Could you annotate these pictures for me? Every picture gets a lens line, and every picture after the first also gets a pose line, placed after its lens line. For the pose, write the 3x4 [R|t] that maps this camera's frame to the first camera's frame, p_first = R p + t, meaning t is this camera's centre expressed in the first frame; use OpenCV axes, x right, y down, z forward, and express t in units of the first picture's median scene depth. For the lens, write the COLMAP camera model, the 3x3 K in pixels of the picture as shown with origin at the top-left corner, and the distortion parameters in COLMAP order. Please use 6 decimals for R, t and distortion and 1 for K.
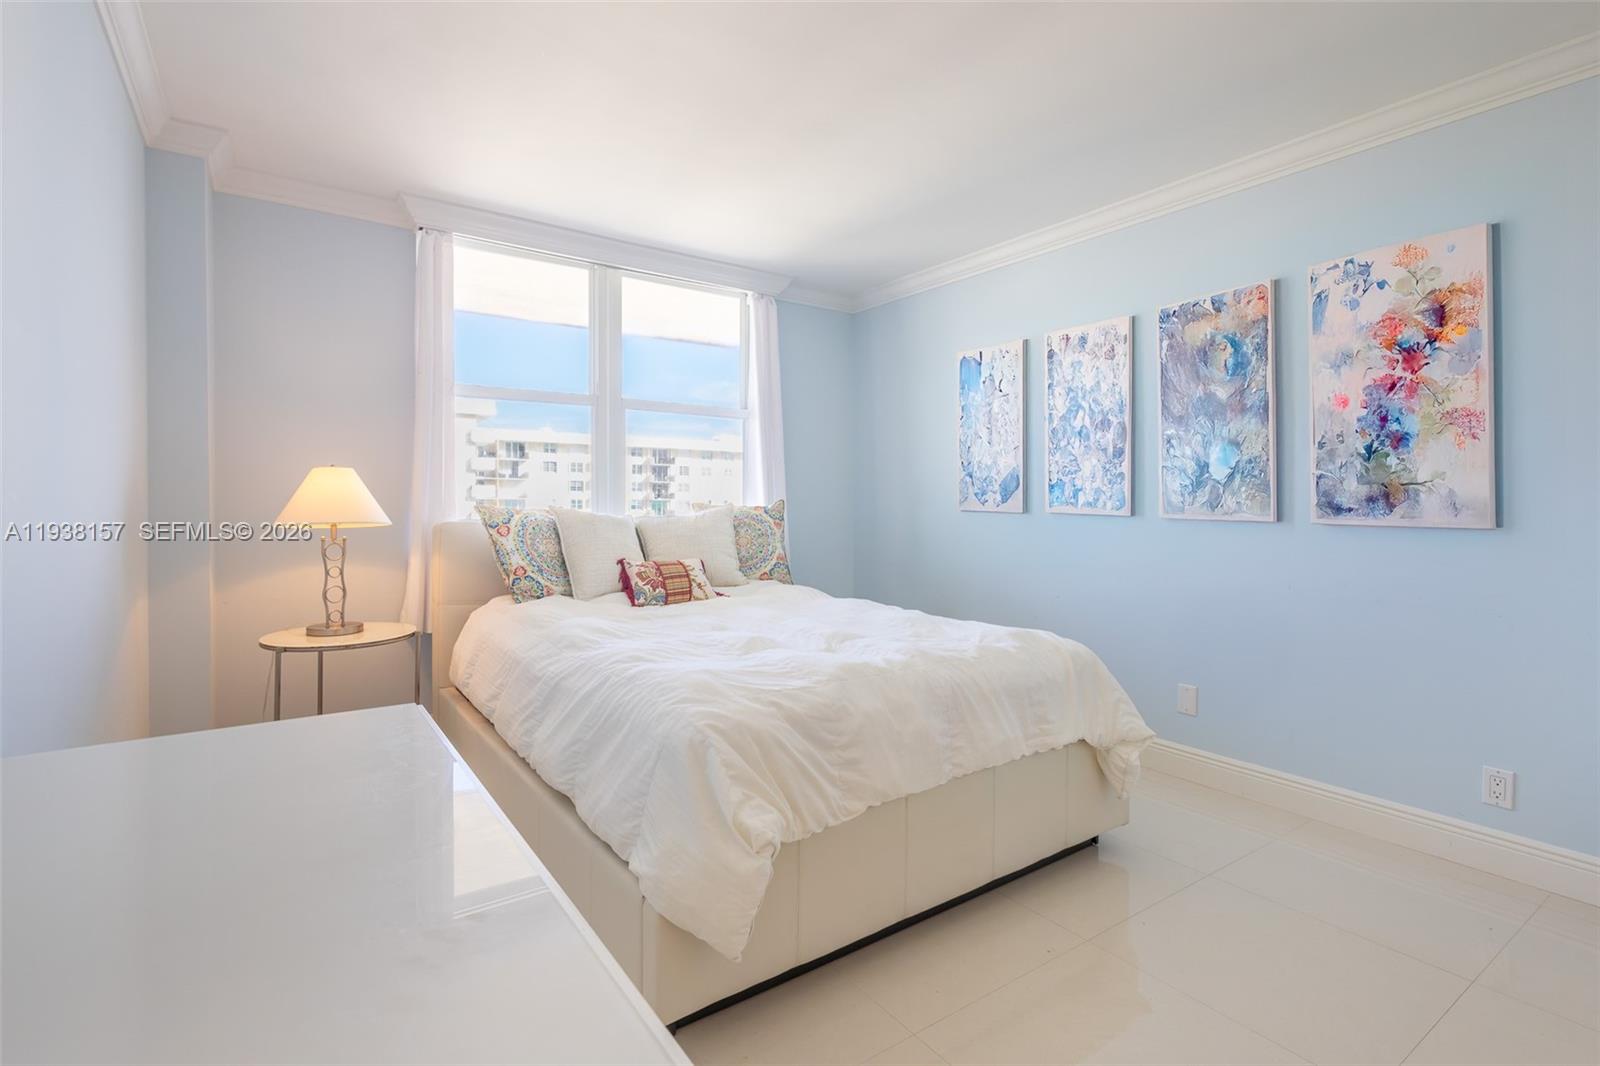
lens RADIAL K [[753.7, 0, 802.2], [0, 753.7, 494.7], [0, 0, 1]] dist [0.002302, 0.000121]
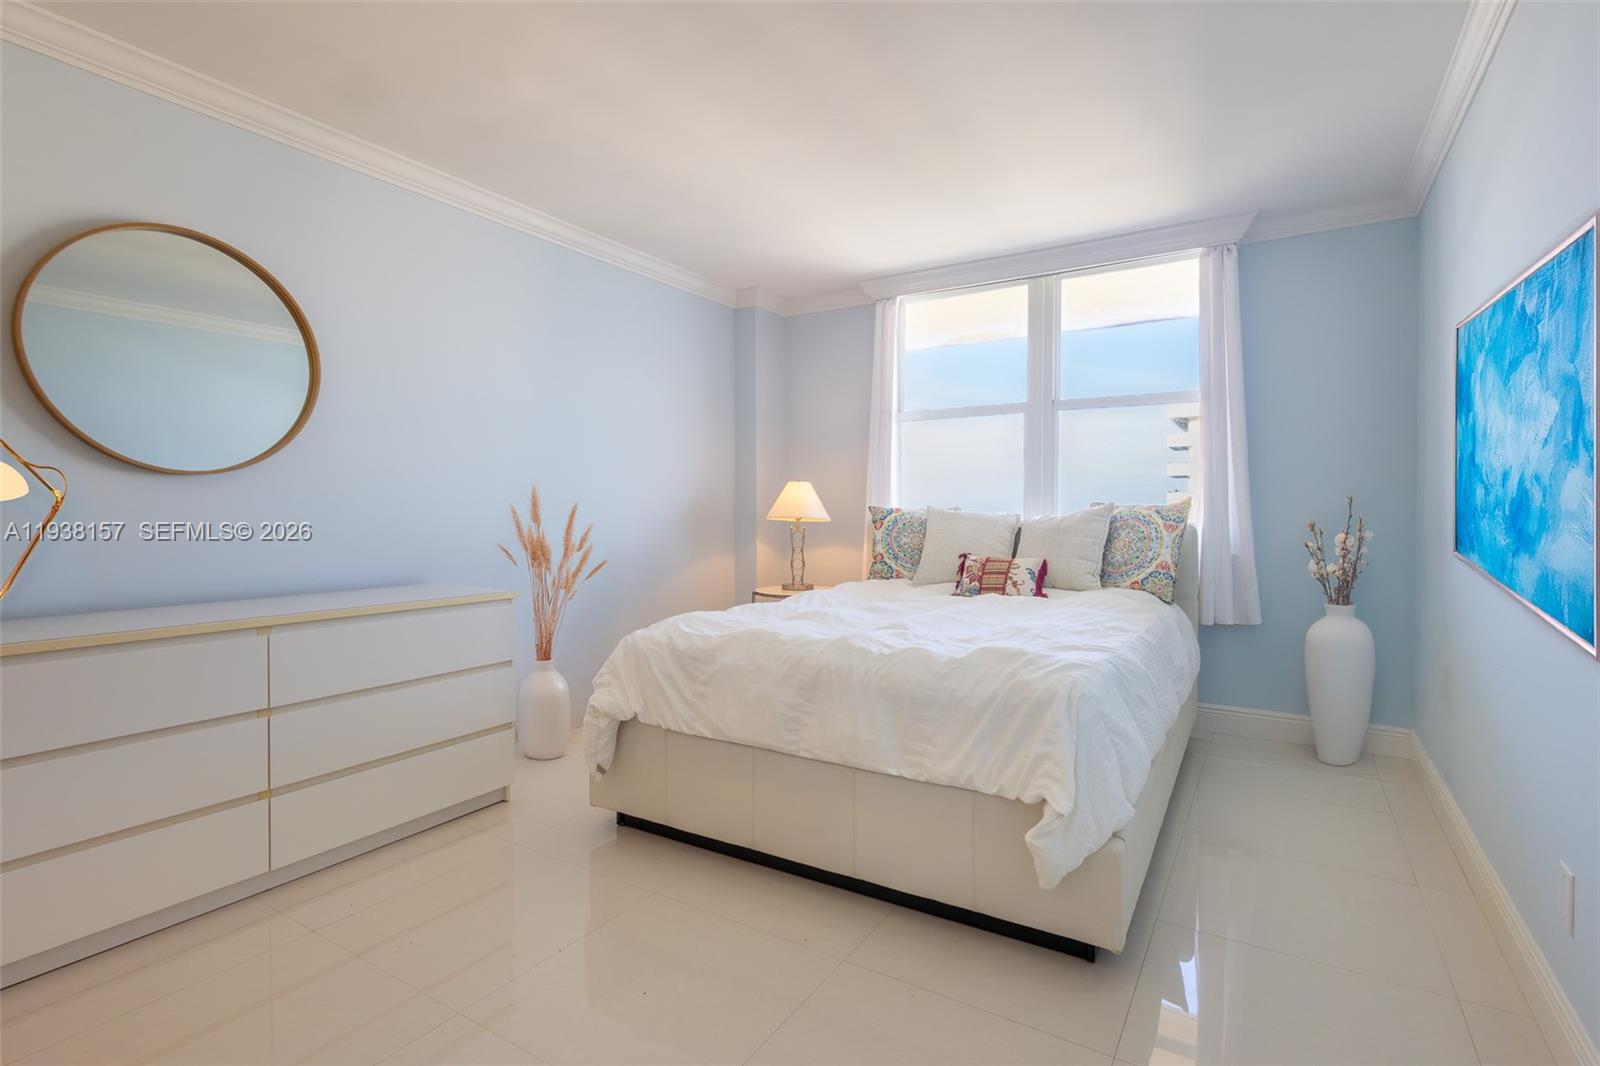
lens RADIAL K [[762.2, 0, 796.3], [0, 762.2, 515.8], [0, 0, 1]] dist [0.010541, -0.000140]
pose [[0.387993, 0.001073, -0.921662, 0.713586], [0.011443, 0.999917, 0.005982, 0.020591], [0.921591, -0.012867, 0.387948, 0.342456]]
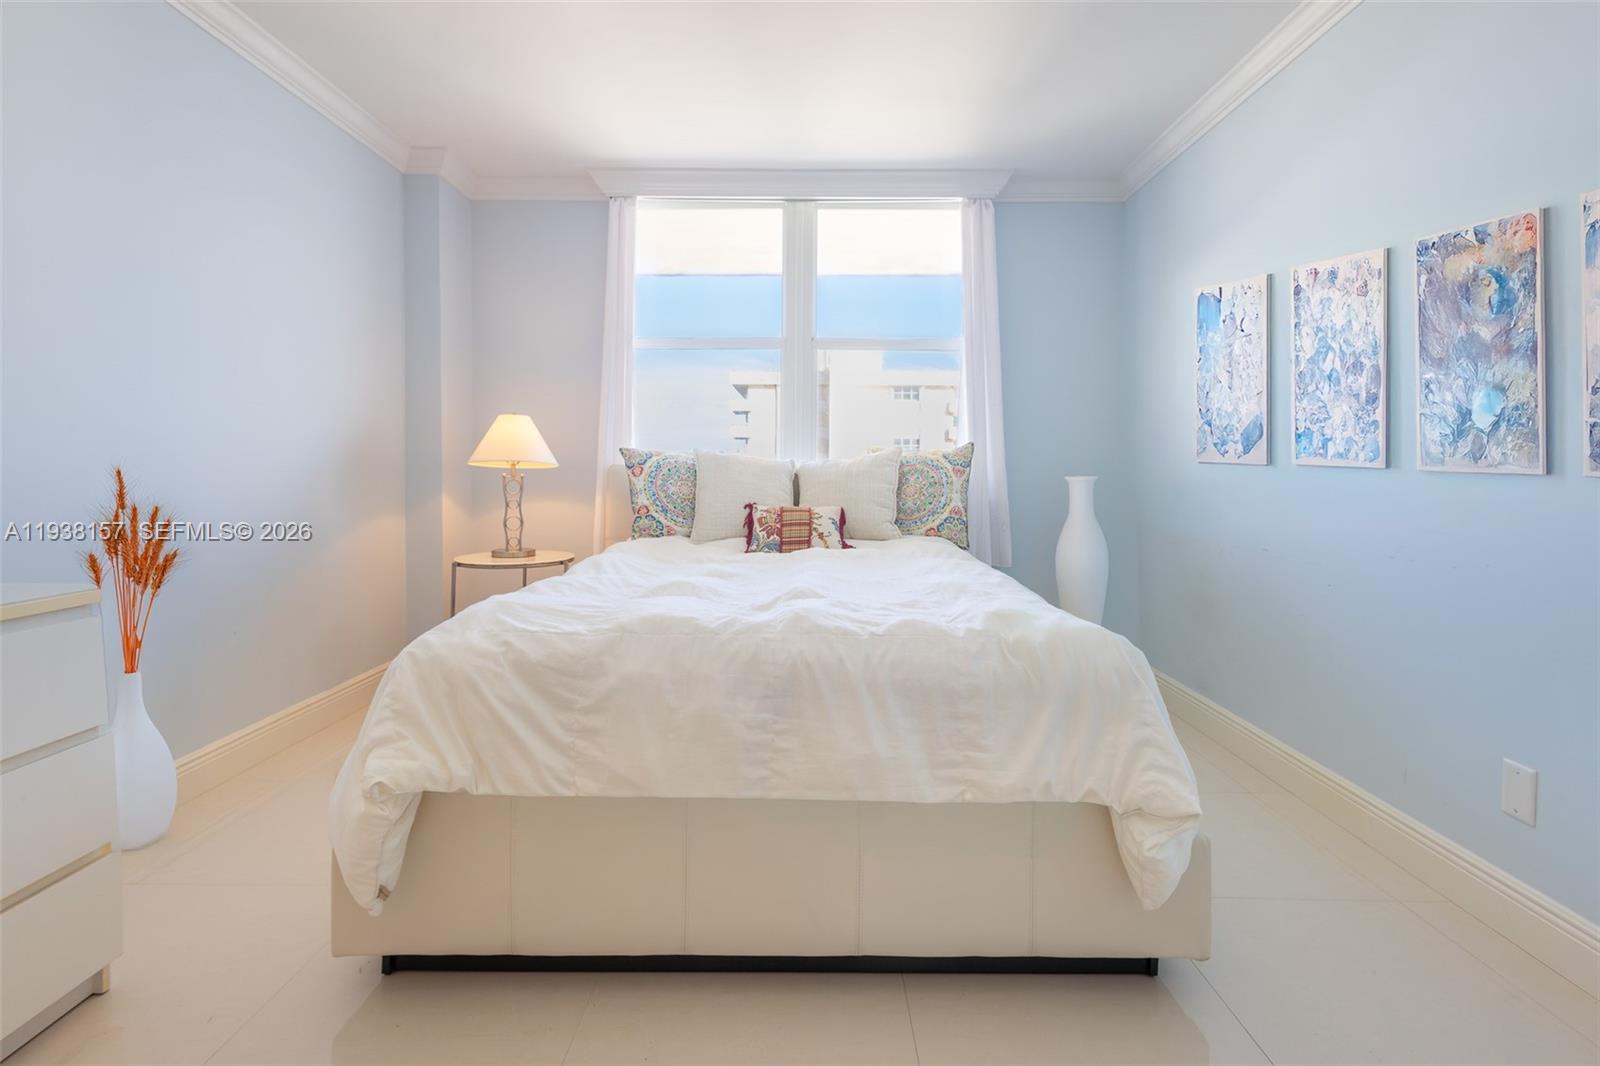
lens RADIAL K [[769.2, 0, 794.9], [0, 769.2, 480.3], [0, 0, 1]] dist [0.011008, -0.000181]
pose [[0.809229, 0.007561, -0.587445, 0.386231], [0.004420, 0.999811, 0.018958, 0.038585], [0.587477, -0.017937, 0.809042, 0.249231]]
